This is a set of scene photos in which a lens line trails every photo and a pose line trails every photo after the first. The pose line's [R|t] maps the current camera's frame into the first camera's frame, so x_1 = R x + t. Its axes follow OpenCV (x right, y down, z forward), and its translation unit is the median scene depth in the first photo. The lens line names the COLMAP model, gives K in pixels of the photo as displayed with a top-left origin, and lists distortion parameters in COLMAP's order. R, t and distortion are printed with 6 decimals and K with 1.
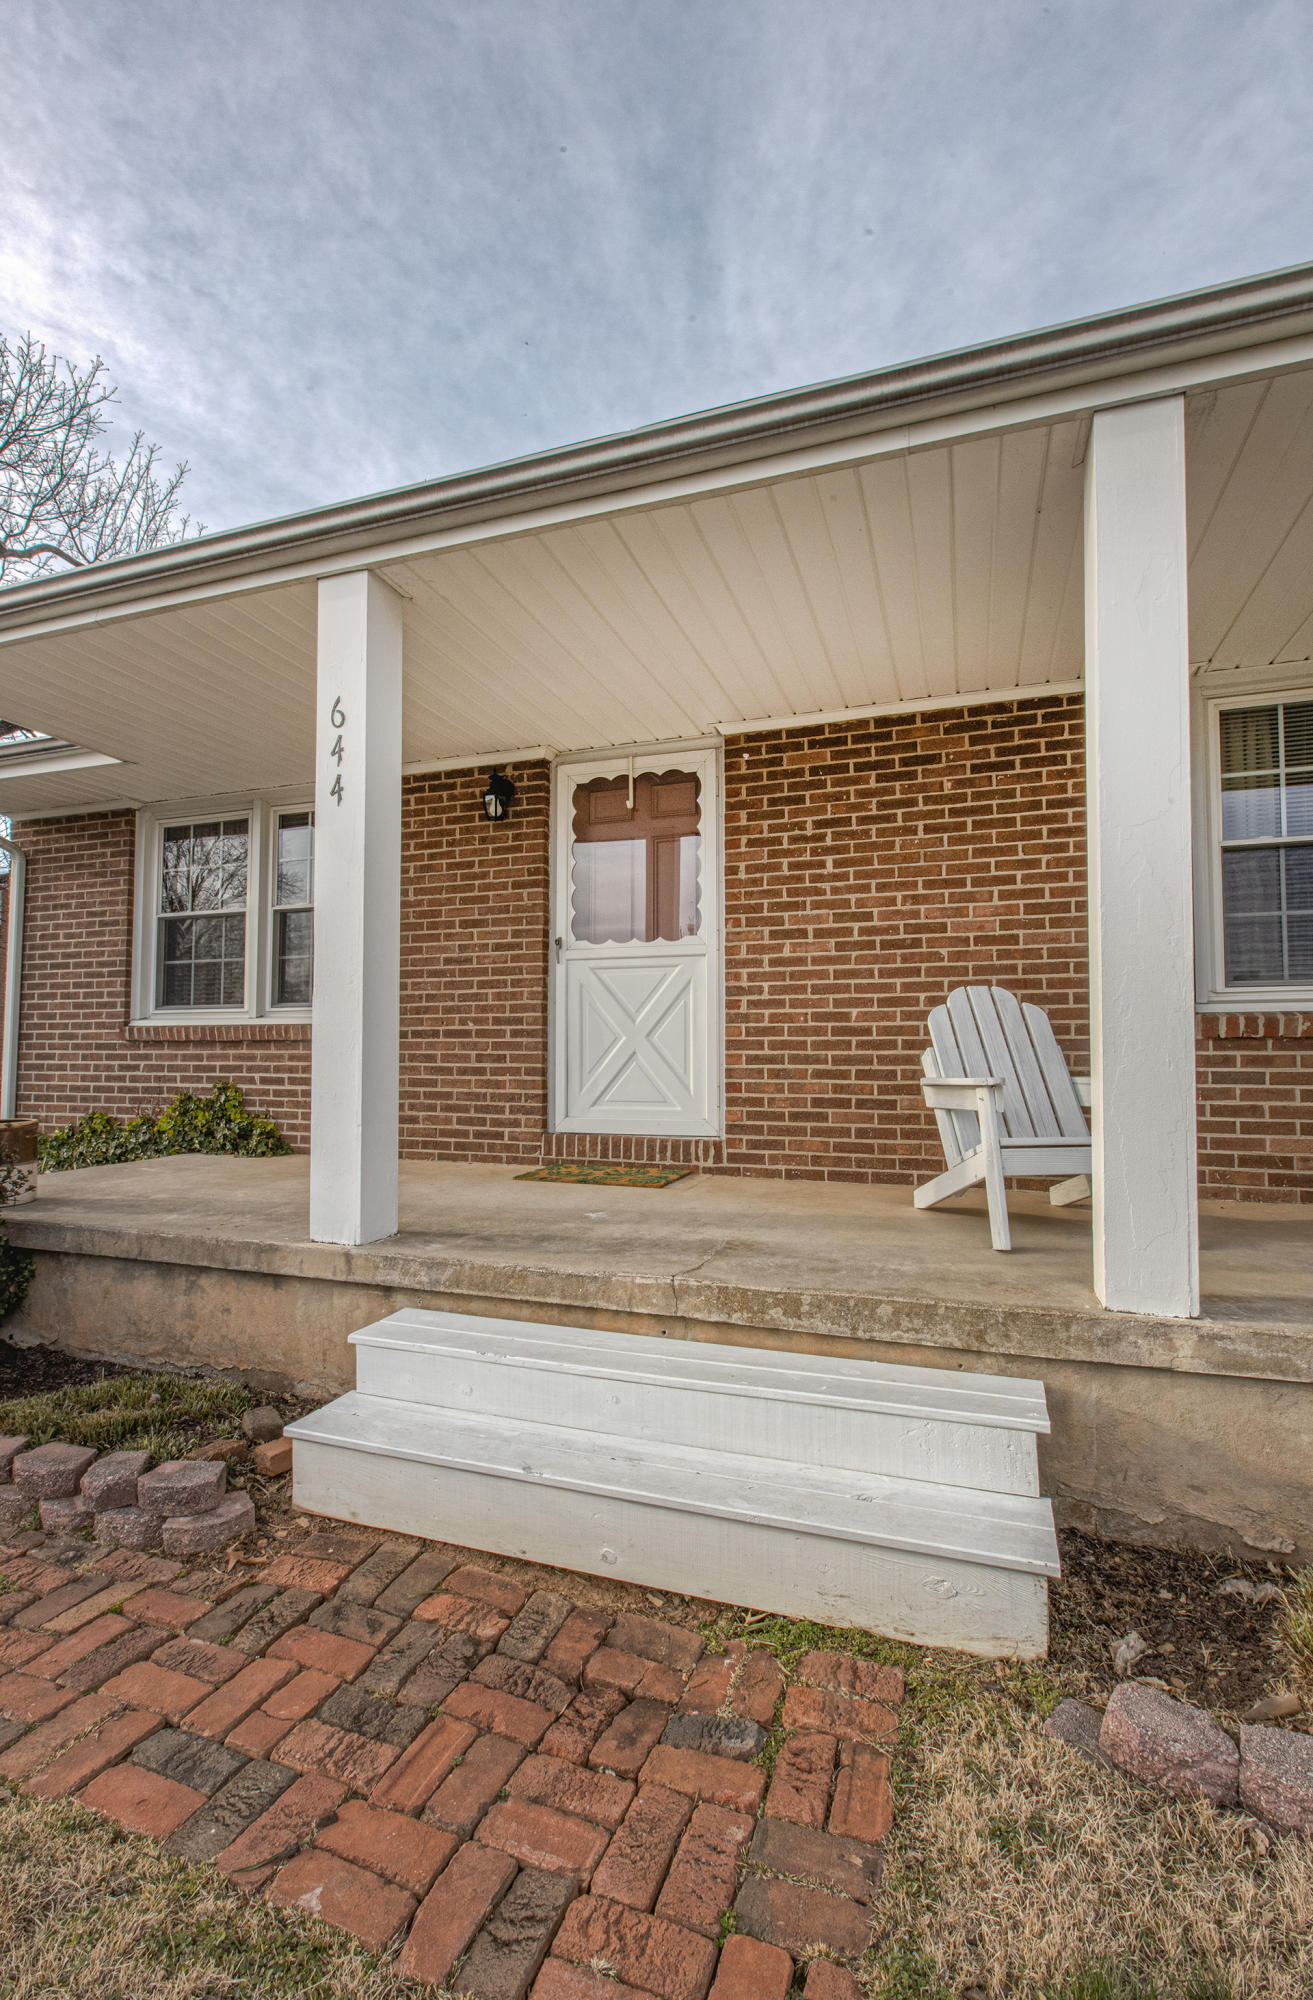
lens RADIAL K [[894.4, 0, 656.5], [0, 894.4, 1000.0], [0, 0, 1]] dist [0.000411, 0.000220]
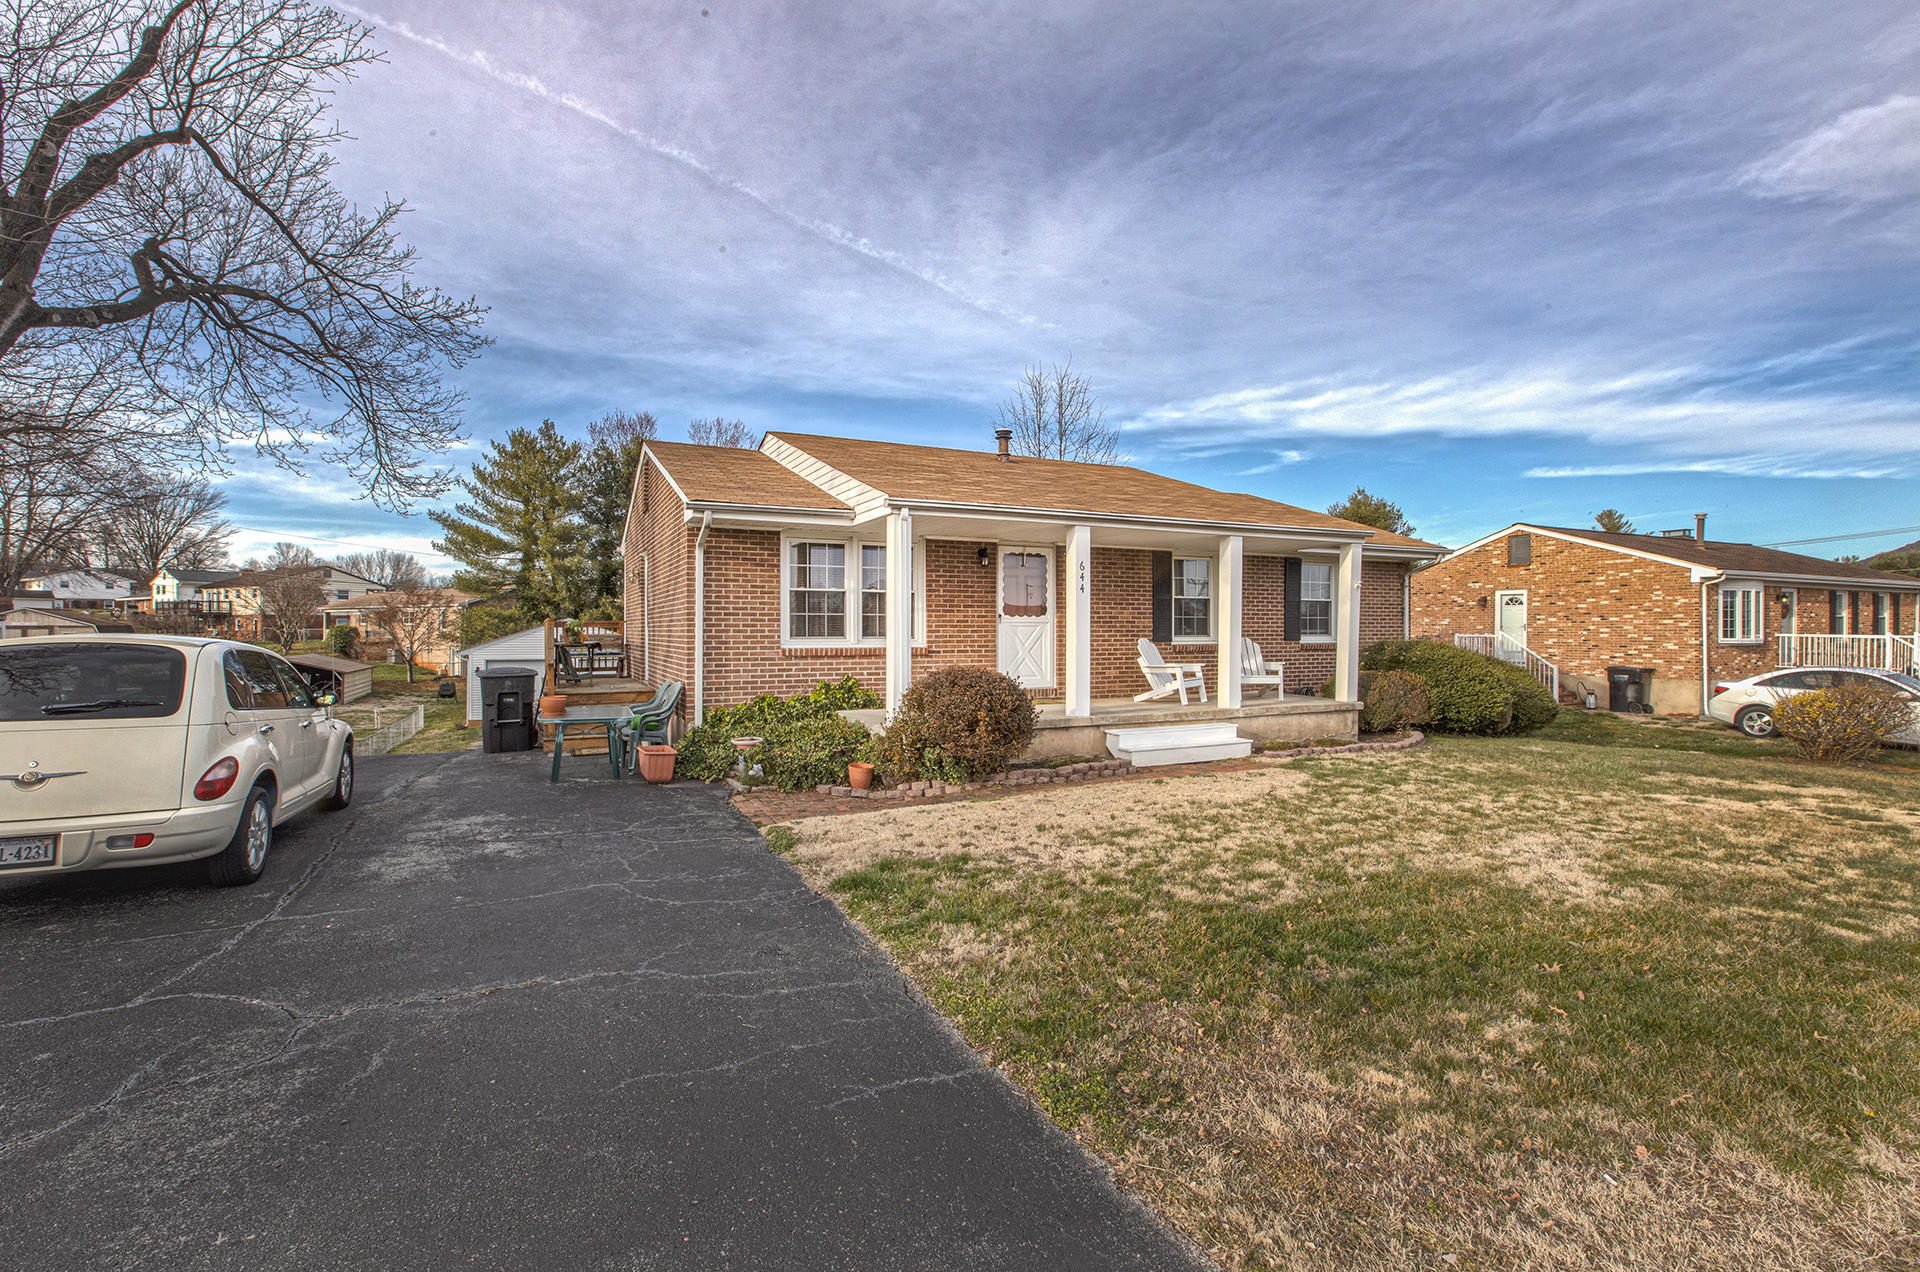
lens RADIAL K [[859.7, 0, 960.0], [0, 859.7, 636.0], [0, 0, 1]] dist [-0.001975, -0.000225]
pose [[0.698717, -0.004945, 0.715381, -2.168857], [-0.043380, 0.997843, 0.049266, -0.135921], [-0.714082, -0.065457, 0.696995, -0.707617]]
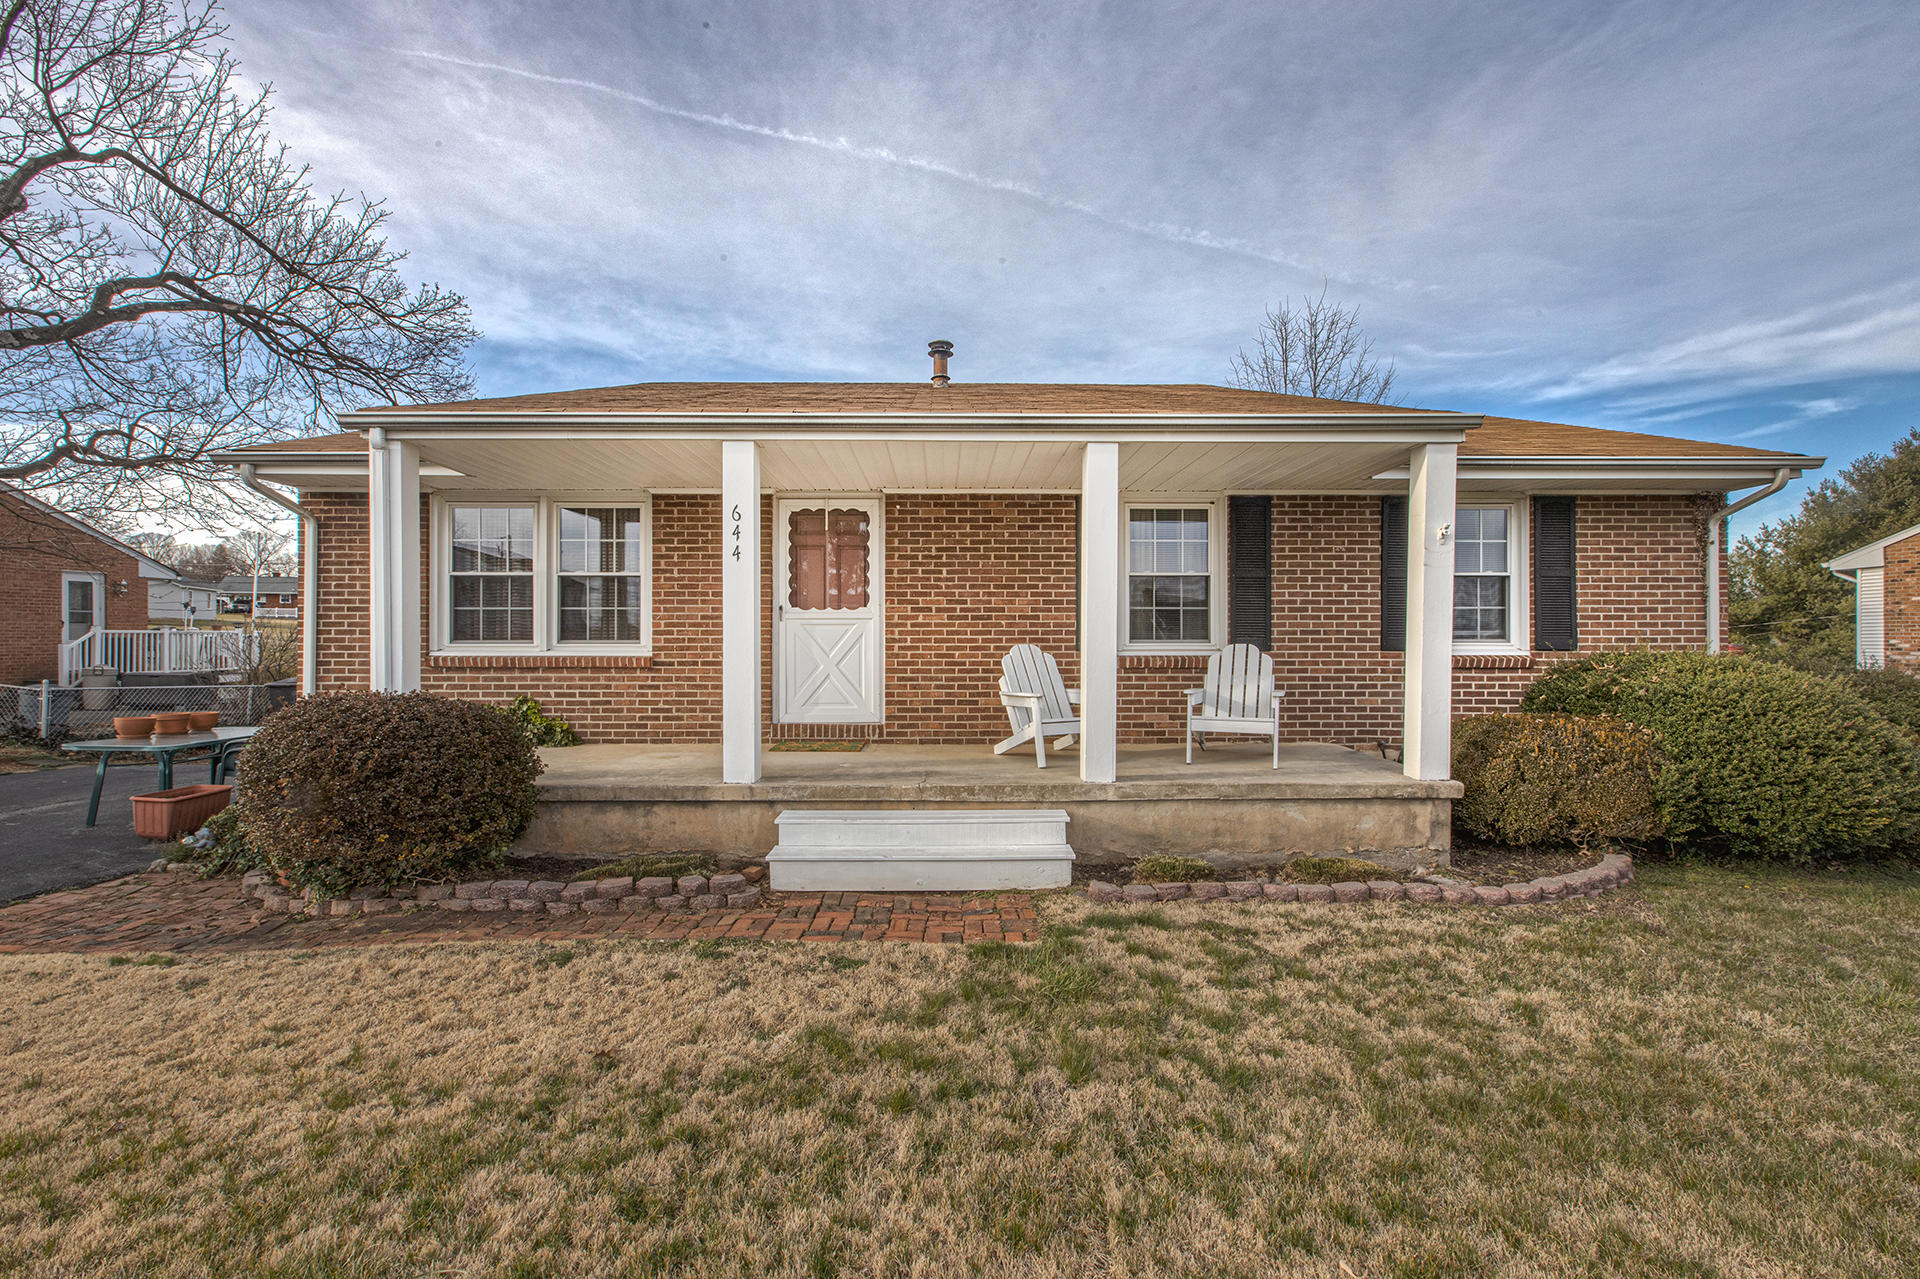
lens RADIAL K [[846.4, 0, 955.2], [0, 846.4, 611.7], [0, 0, 1]] dist [-0.004403, -0.000083]
pose [[0.937806, 0.009933, 0.347017, -0.386699], [-0.019924, 0.999483, 0.025233, -0.115064], [-0.346587, -0.030578, 0.937519, -0.634568]]
